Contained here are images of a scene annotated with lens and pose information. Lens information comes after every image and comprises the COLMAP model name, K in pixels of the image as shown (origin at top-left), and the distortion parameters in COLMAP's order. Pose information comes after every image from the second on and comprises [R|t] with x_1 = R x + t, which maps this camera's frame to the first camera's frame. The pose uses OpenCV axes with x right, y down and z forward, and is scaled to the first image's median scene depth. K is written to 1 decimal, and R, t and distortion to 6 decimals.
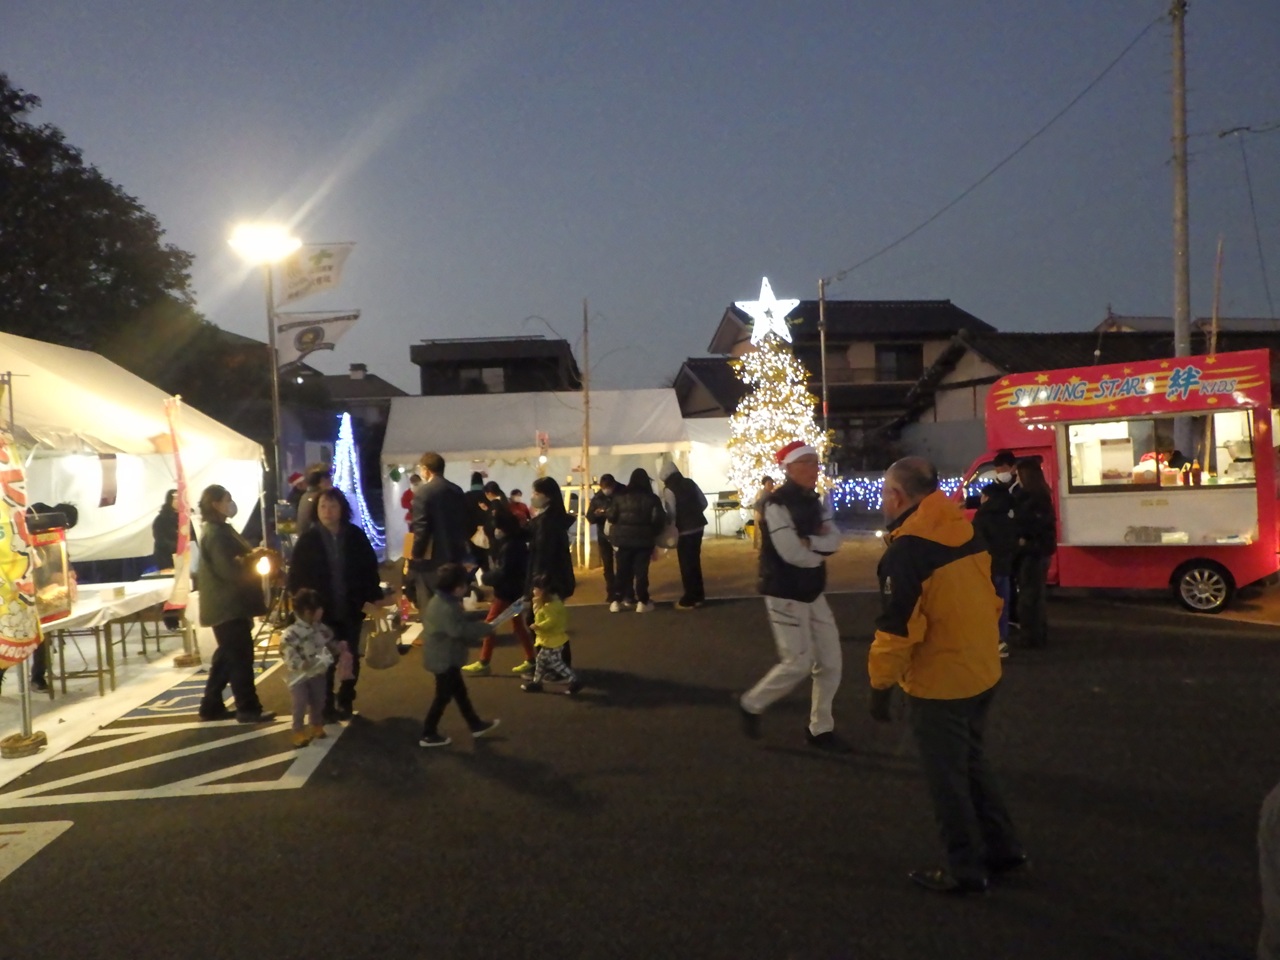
lens RADIAL K [[1047.0, 0, 641.9], [0, 1047.0, 481.0], [0, 0, 1]] dist [0.001216, -0.005030]
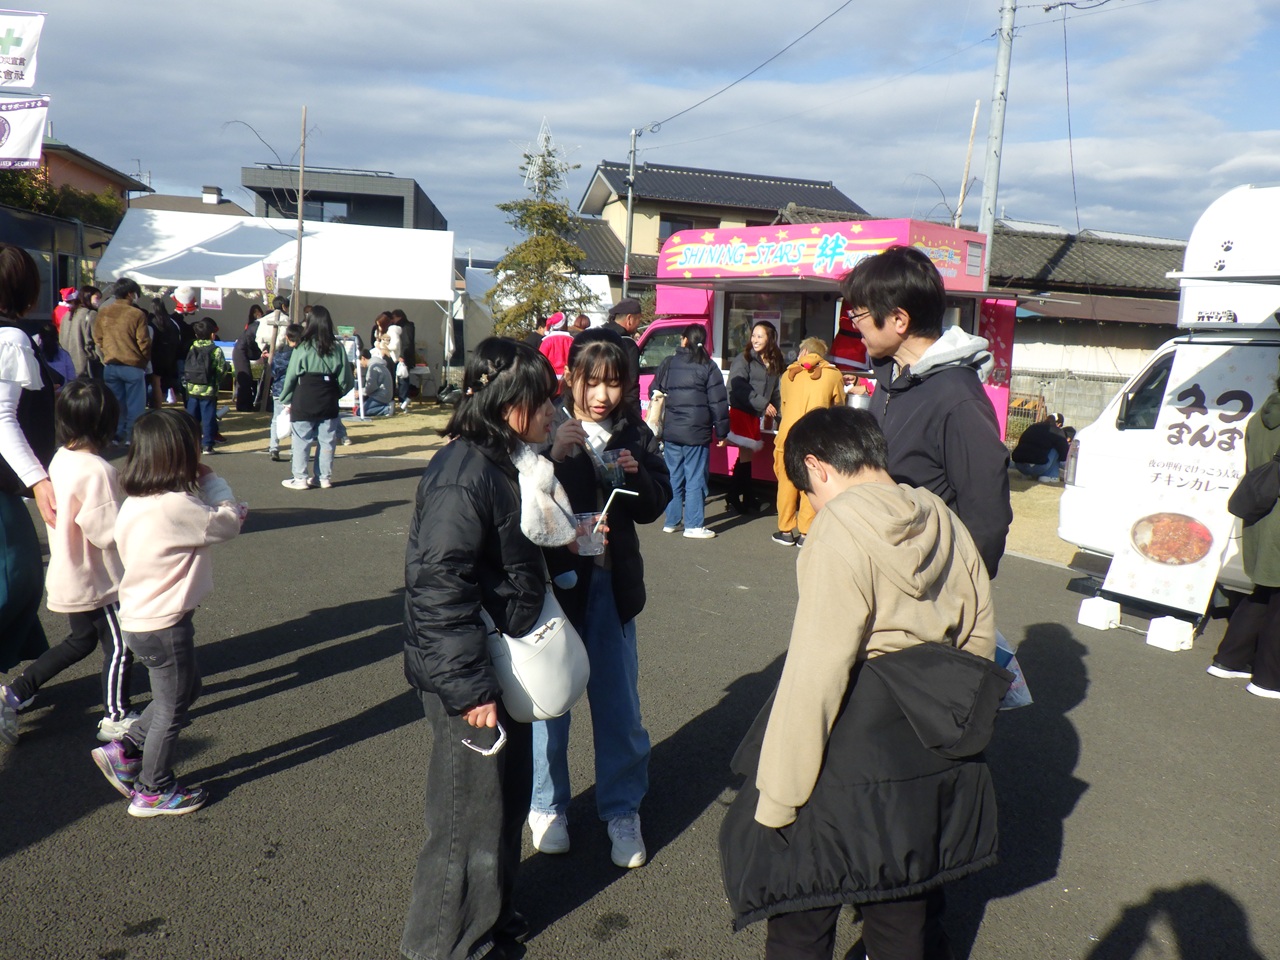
lens RADIAL K [[1047.0, 0, 641.8], [0, 1047.0, 477.2], [0, 0, 1]] dist [0.001216, -0.005030]
pose [[0.993268, 0.113524, -0.023055, 0.378210], [-0.110487, 0.988214, 0.105952, 0.014740], [0.034811, -0.102691, 0.994104, 0.103137]]
